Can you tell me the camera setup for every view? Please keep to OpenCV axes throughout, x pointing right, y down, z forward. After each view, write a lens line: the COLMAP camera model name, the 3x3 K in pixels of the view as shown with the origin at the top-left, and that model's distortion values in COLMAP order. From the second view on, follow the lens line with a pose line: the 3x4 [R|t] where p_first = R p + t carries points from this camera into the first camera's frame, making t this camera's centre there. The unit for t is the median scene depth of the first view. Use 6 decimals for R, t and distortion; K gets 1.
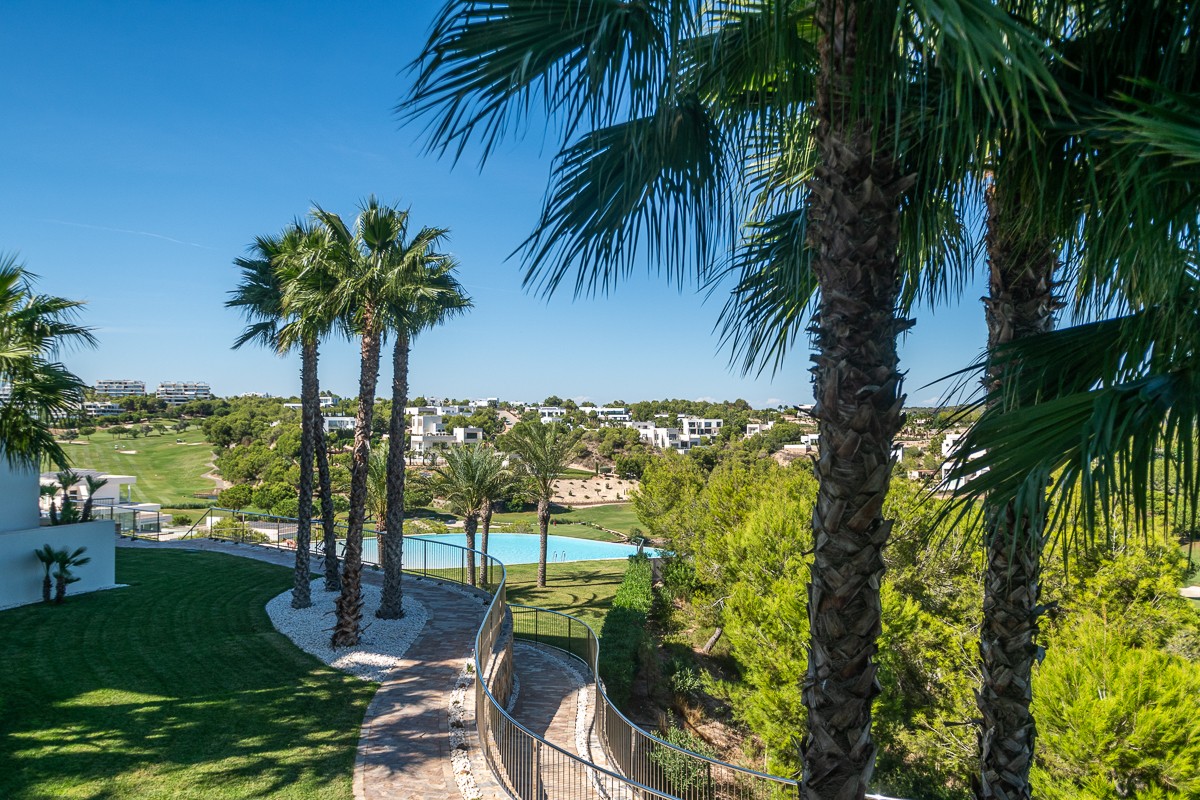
lens RADIAL K [[960.6, 0, 600.0], [0, 960.6, 400.0], [0, 0, 1]] dist [0.000821, -0.000218]
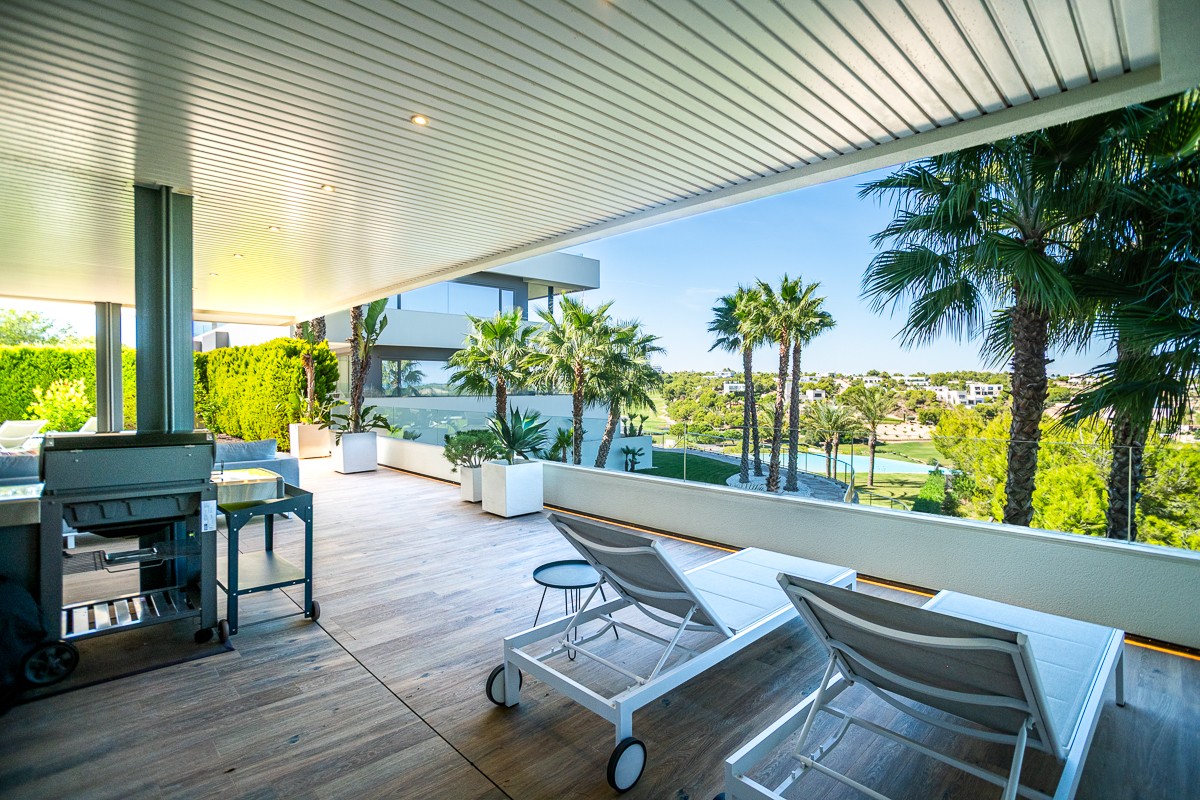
lens RADIAL K [[577.9, 0, 628.5], [0, 577.9, 400.0], [0, 0, 1]] dist [-0.038757, 0.033534]
pose [[0.899584, 0.009483, -0.436644, -0.009076], [0.010606, 0.998995, 0.043547, -0.007616], [0.436618, -0.043805, 0.898580, -0.156581]]
